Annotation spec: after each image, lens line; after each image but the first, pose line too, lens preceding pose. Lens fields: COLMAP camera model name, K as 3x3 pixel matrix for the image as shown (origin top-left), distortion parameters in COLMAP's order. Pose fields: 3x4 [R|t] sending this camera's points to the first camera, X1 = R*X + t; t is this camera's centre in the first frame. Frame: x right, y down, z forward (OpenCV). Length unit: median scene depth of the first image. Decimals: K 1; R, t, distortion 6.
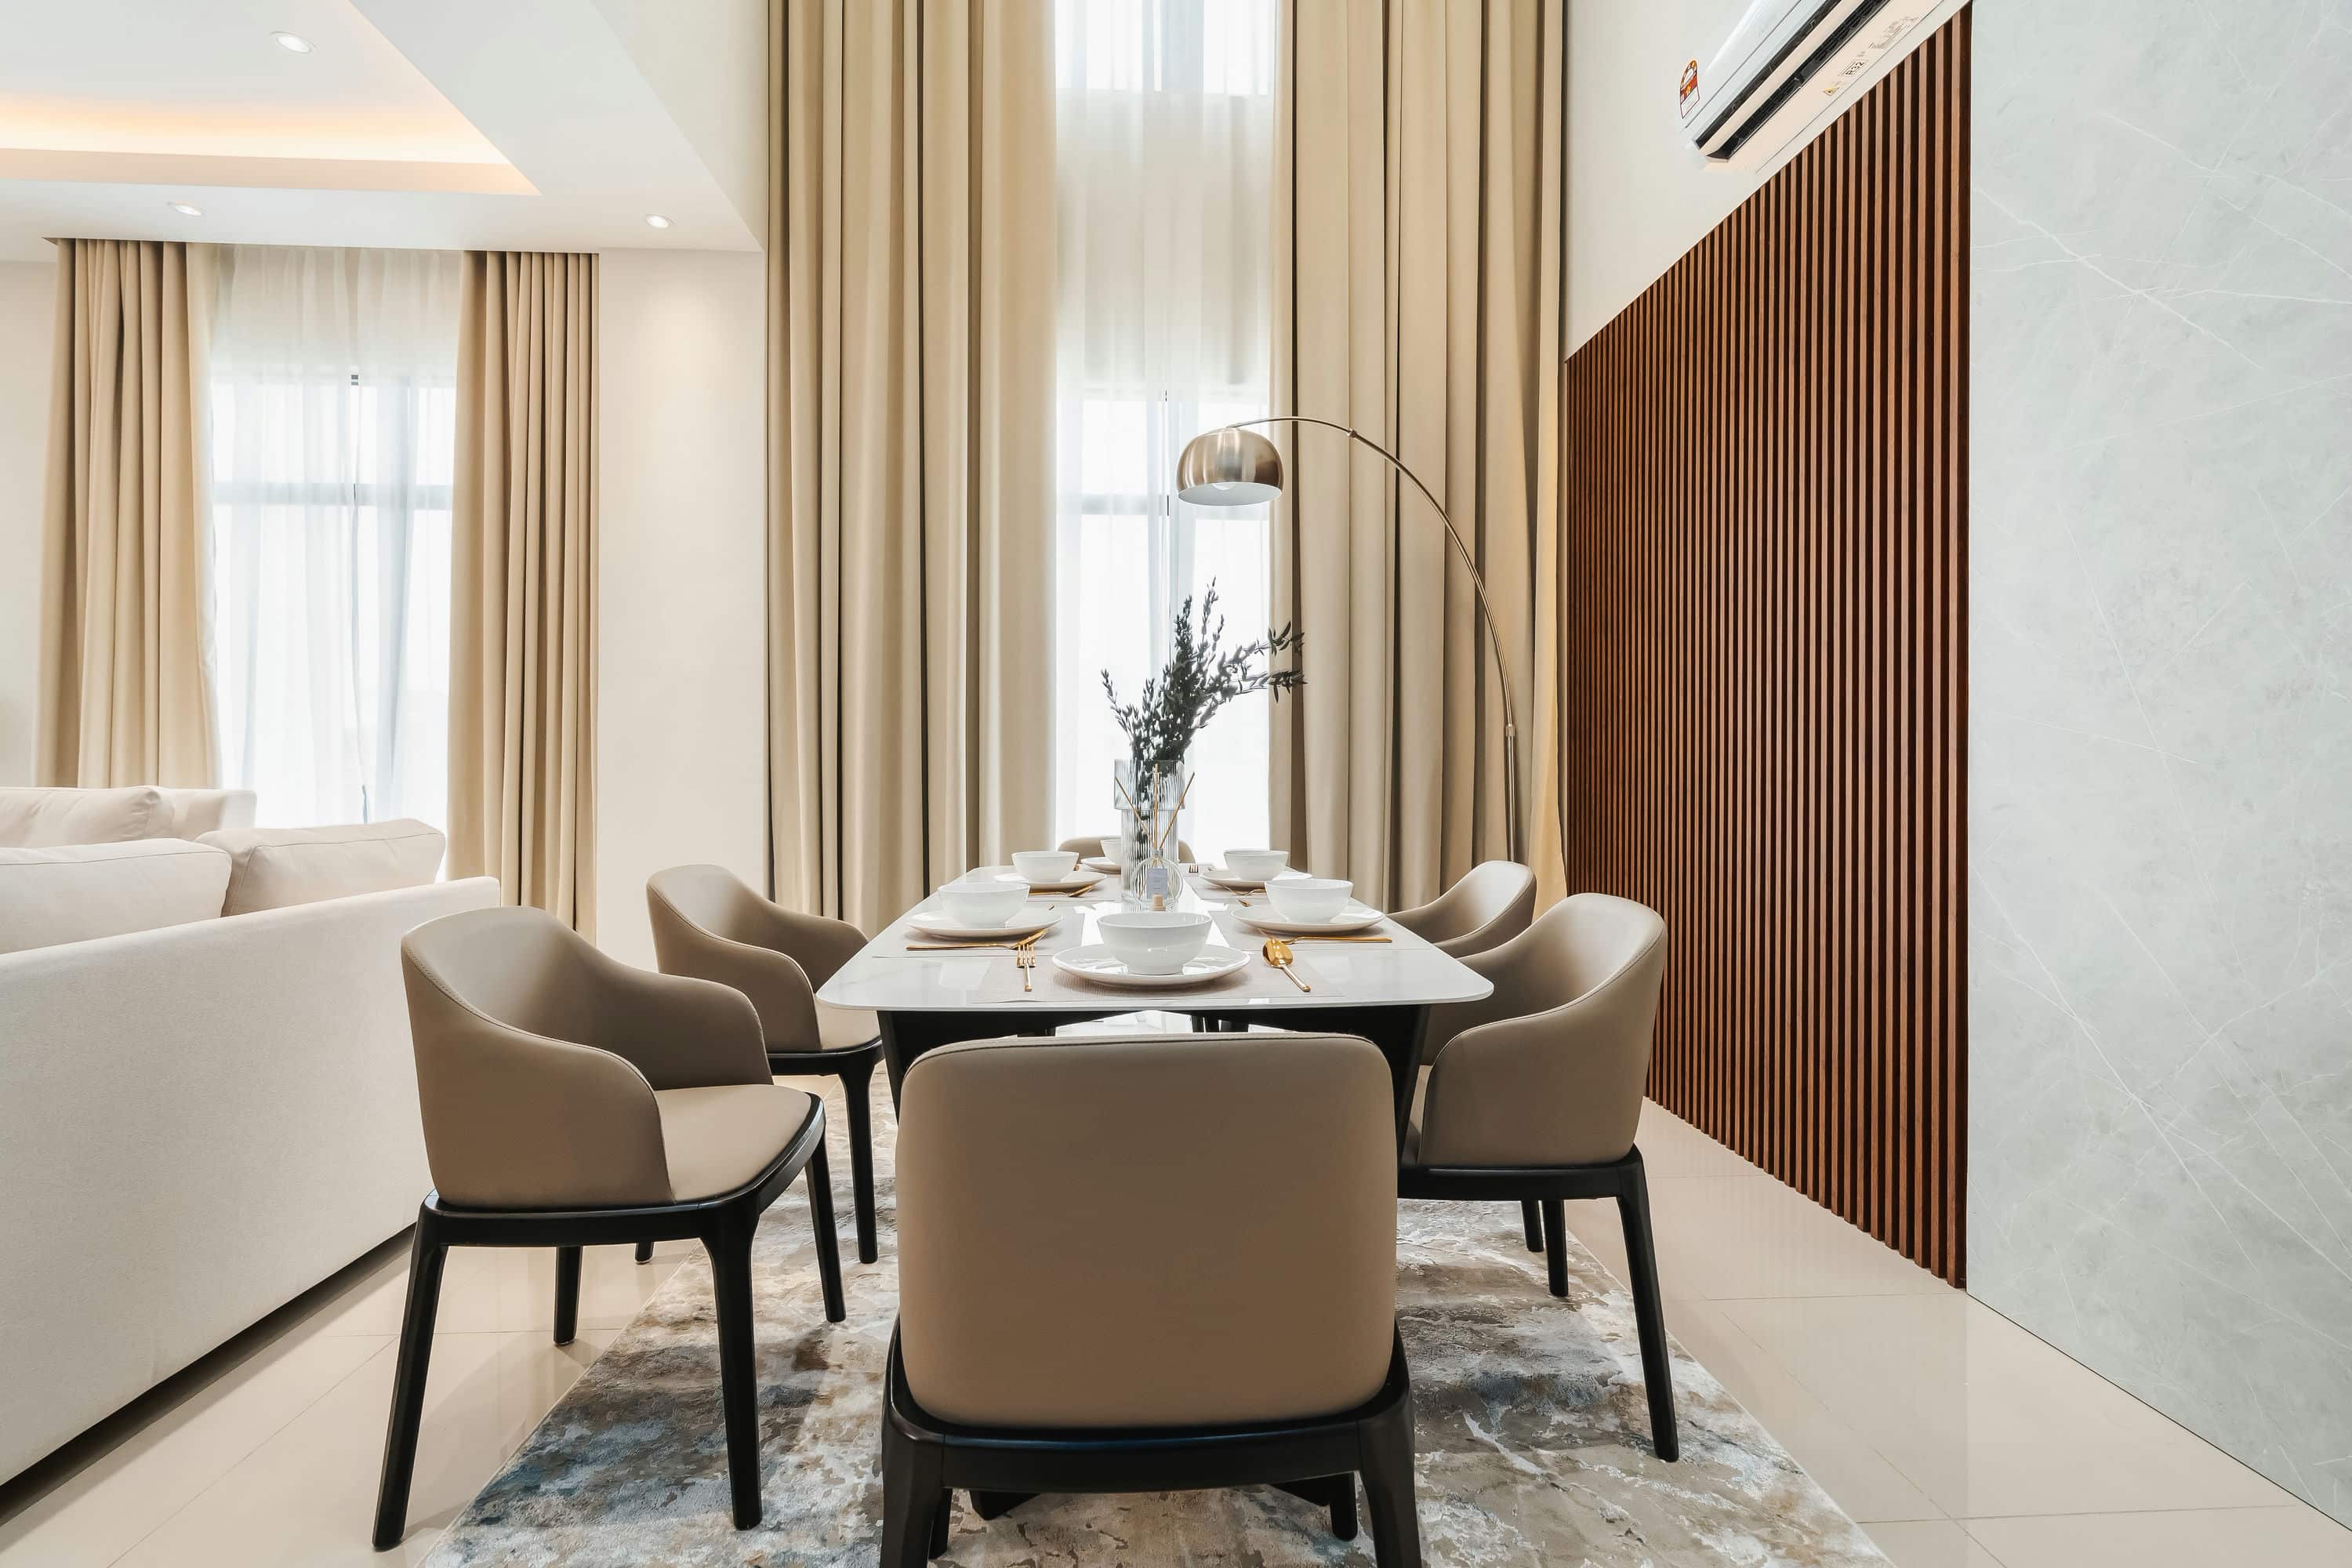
lens RADIAL K [[1090.0, 0, 1175.3], [0, 1090.0, 766.0], [0, 0, 1]] dist [-0.003960, 0.003540]
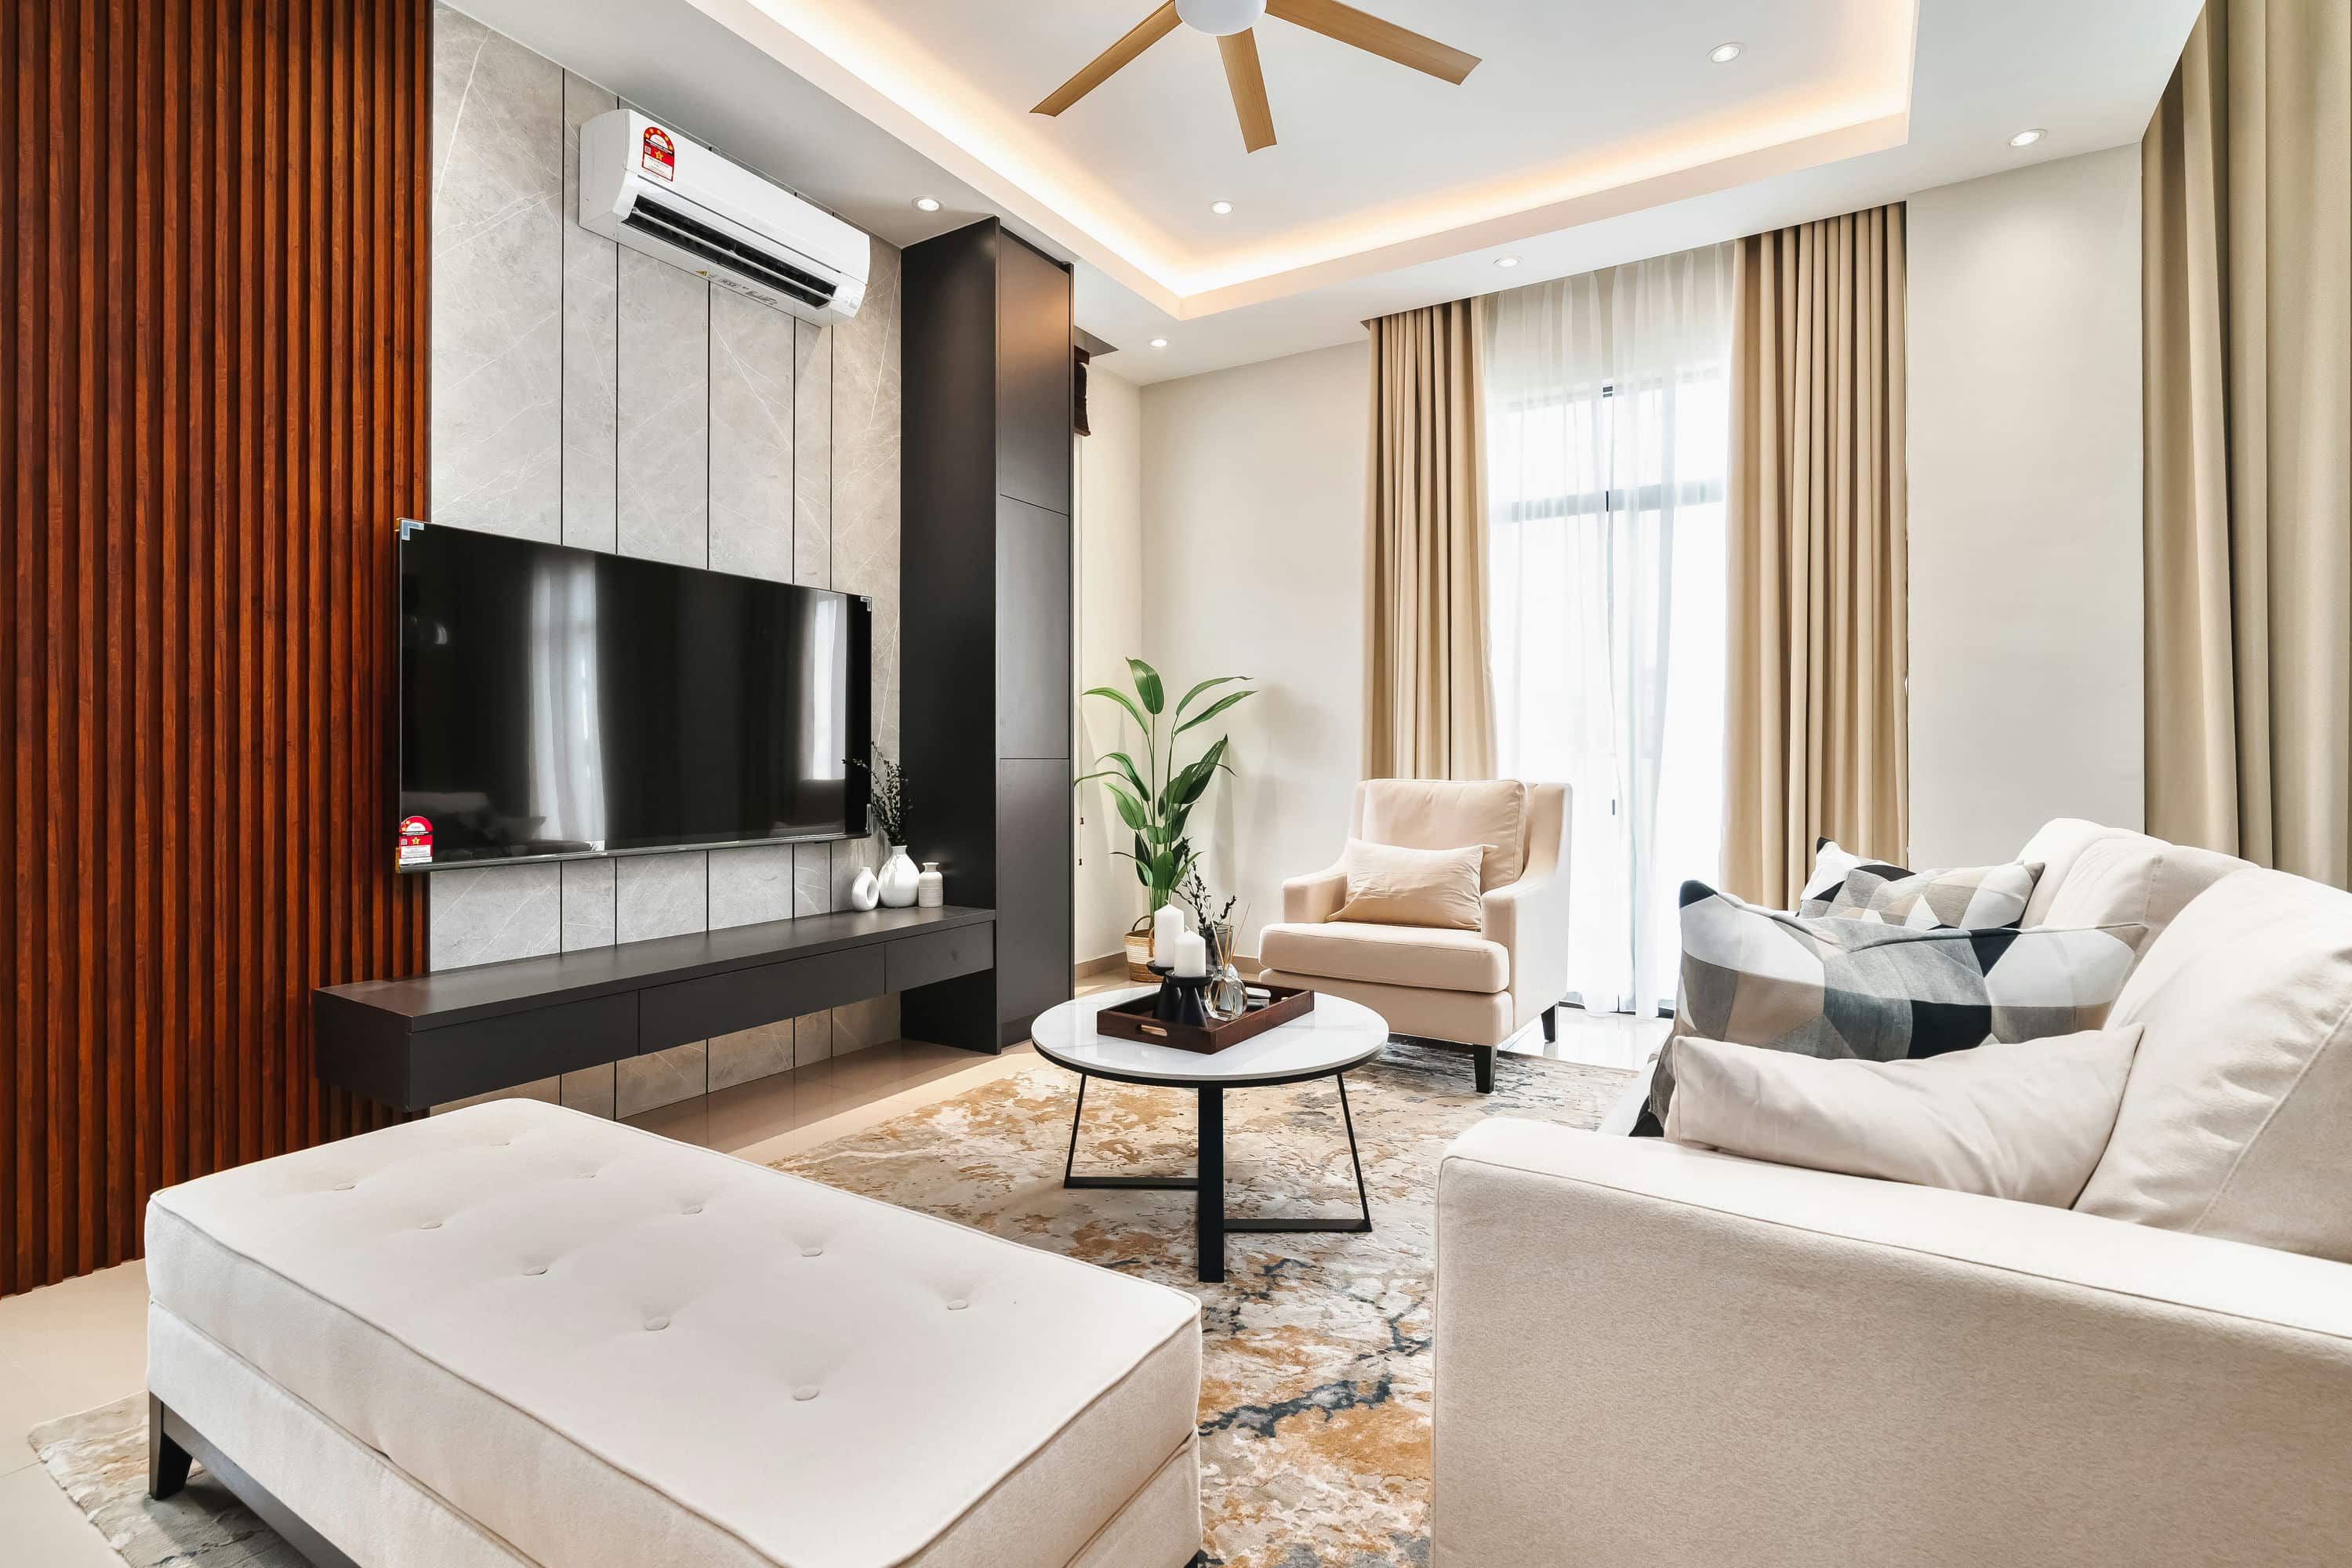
lens RADIAL K [[1090.0, 0, 1177.7], [0, 1090.0, 746.6], [0, 0, 1]] dist [-0.003960, 0.003540]
pose [[0.824047, -0.008262, -0.566461, -0.519888], [0.004485, 0.999957, -0.008061, -0.004205], [0.566503, 0.004102, 0.824049, -0.107586]]
